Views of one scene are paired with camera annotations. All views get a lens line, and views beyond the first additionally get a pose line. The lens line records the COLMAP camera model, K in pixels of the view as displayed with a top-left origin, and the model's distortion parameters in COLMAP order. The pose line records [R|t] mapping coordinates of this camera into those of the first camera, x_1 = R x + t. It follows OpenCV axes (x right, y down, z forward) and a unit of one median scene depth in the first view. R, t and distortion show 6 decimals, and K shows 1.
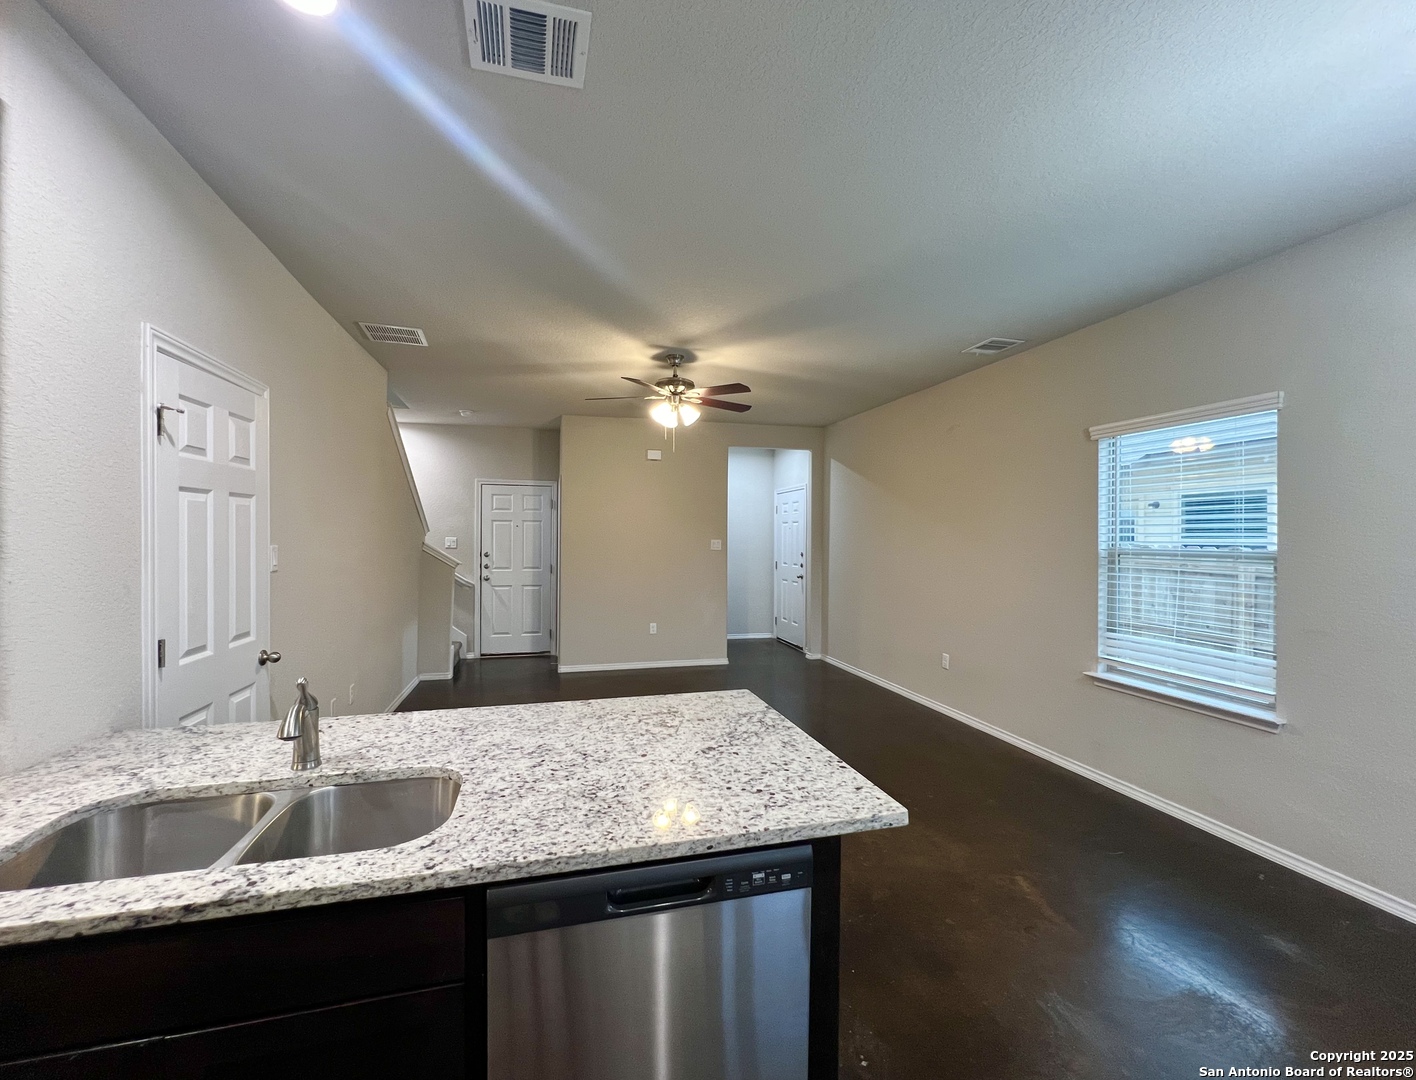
lens RADIAL K [[588.7, 0, 682.9], [0, 588.7, 538.5], [0, 0, 1]] dist [0.001286, 0.000078]
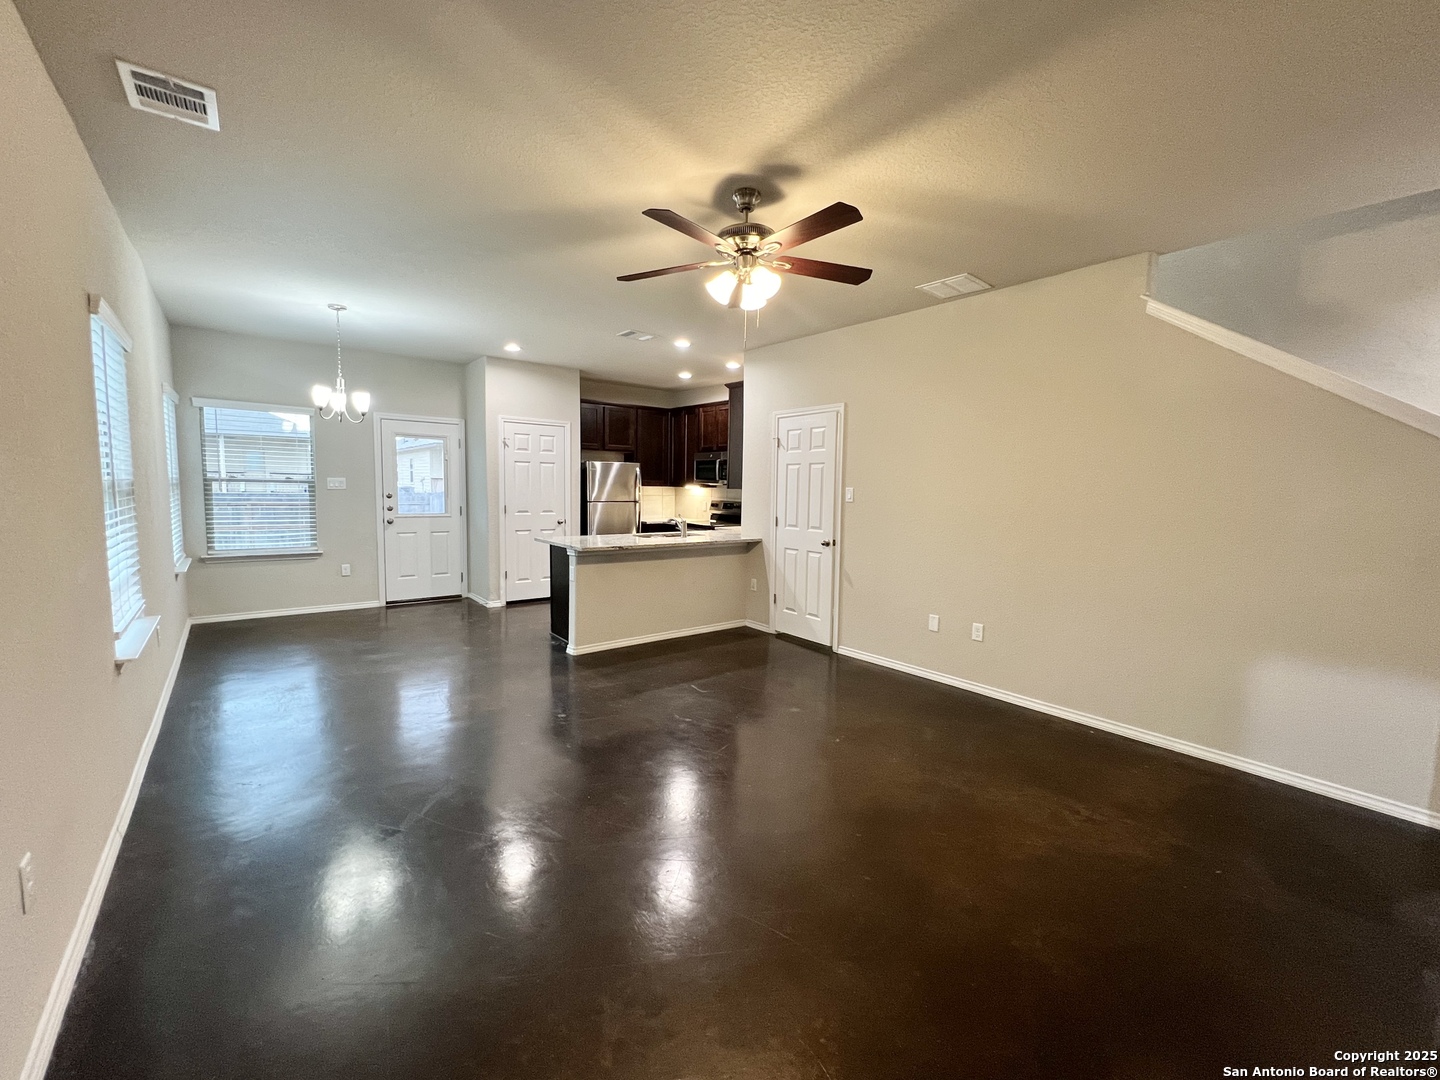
lens RADIAL K [[596.7, 0, 714.0], [0, 596.7, 536.6], [0, 0, 1]] dist [-0.000816, -0.000065]
pose [[-0.912547, 0.016347, -0.408645, 0.307120], [-0.022835, 0.995605, 0.090820, 0.002825], [0.408334, 0.092209, -0.908163, 1.739419]]
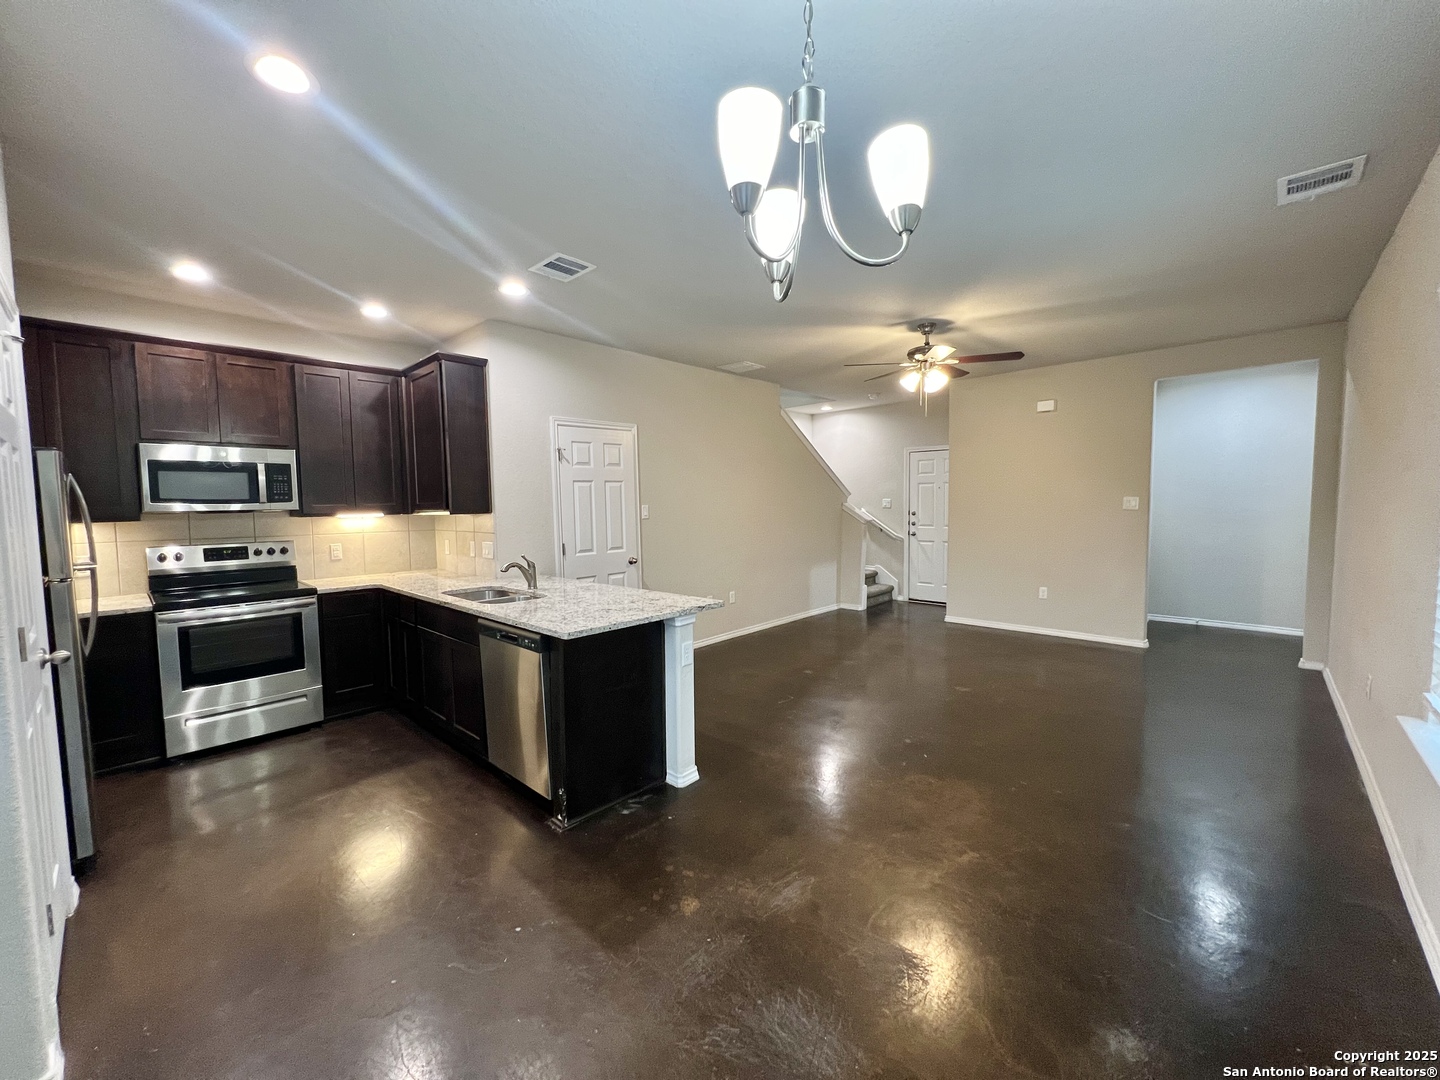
lens RADIAL K [[572.8, 0, 714.6], [0, 572.8, 537.8], [0, 0, 1]] dist [-0.002336, -0.000134]
pose [[0.538976, 0.042185, -0.841264, 0.708918], [0.013626, 0.998178, 0.058783, 0.007322], [0.842211, -0.043146, 0.537419, 0.116997]]
